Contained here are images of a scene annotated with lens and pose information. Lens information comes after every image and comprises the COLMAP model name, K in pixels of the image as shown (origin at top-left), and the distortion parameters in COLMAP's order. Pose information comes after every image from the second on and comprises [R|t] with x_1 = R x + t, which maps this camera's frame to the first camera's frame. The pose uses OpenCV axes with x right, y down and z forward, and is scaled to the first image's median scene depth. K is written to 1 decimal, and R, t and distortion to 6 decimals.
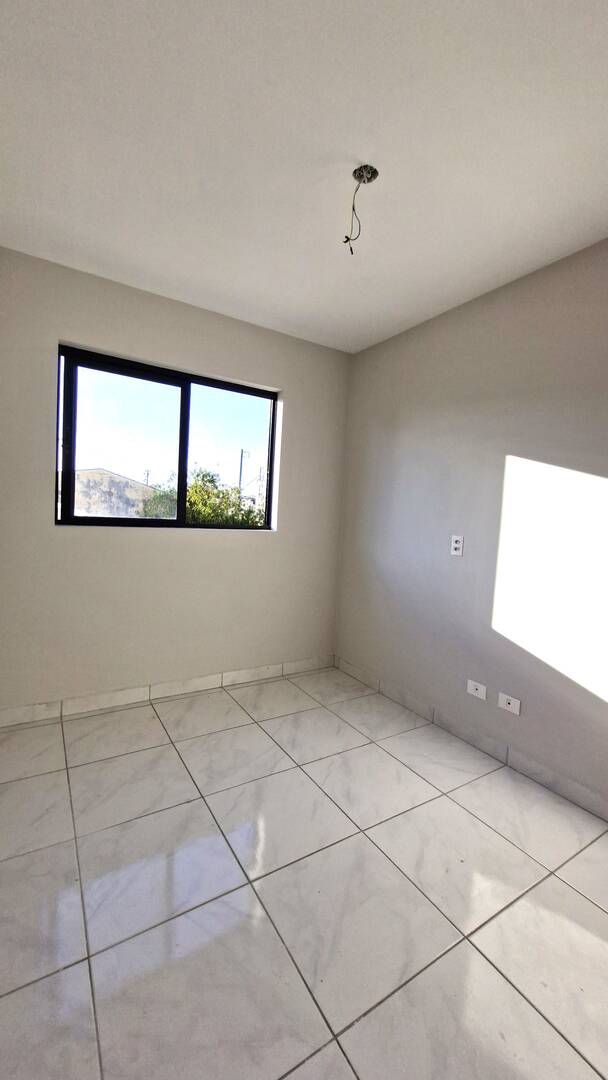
lens RADIAL K [[426.9, 0, 304.9], [0, 426.9, 534.8], [0, 0, 1]] dist [0.000614, 0.000141]
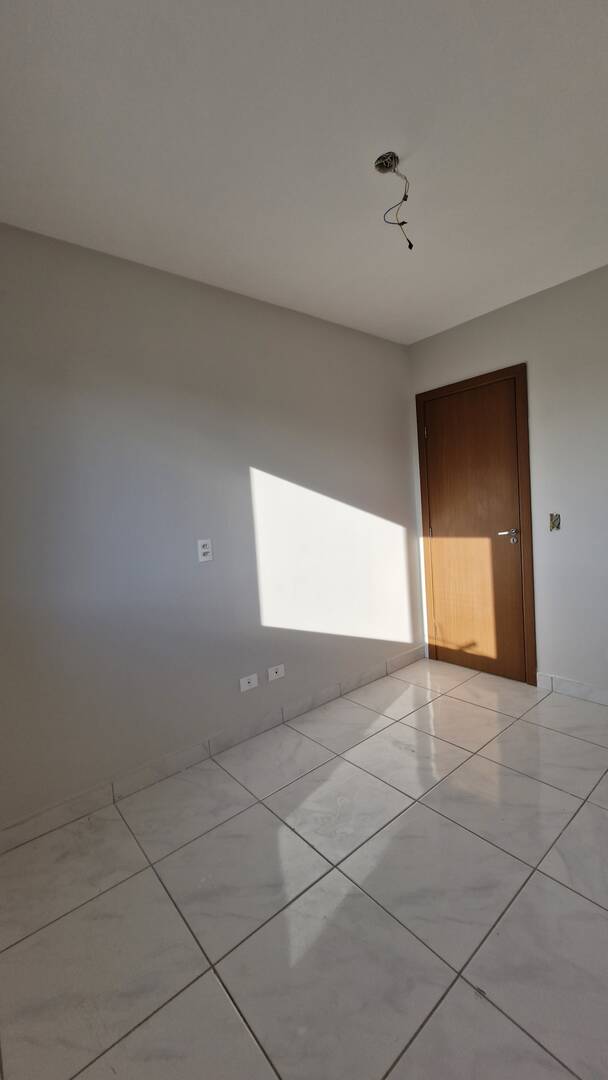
lens RADIAL K [[426.9, 0, 304.9], [0, 426.9, 534.8], [0, 0, 1]] dist [0.000614, 0.000141]
pose [[-0.138181, -0.104342, 0.984895, -0.583698], [0.117577, 0.985674, 0.120920, -0.095454], [-0.983403, 0.132509, -0.123933, 0.936723]]
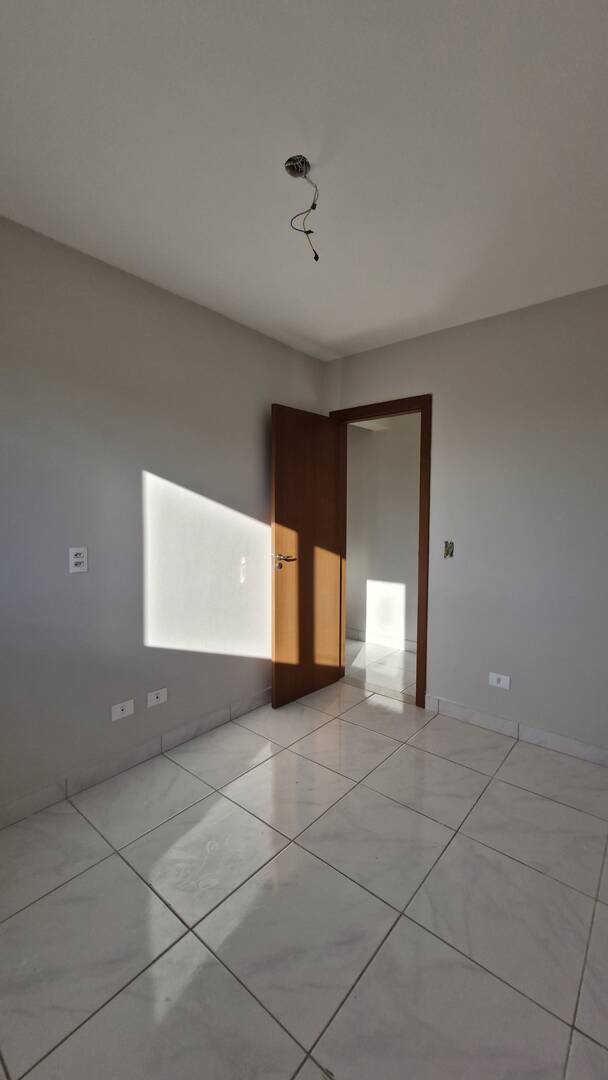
lens RADIAL K [[427.5, 0, 304.3], [0, 427.5, 535.2], [0, 0, 1]] dist [0.013883, -0.004984]
pose [[-0.308770, -0.097577, 0.946118, -0.546422], [0.033354, 0.993001, 0.113298, -0.100696], [-0.950552, 0.066540, -0.303355, 0.873672]]
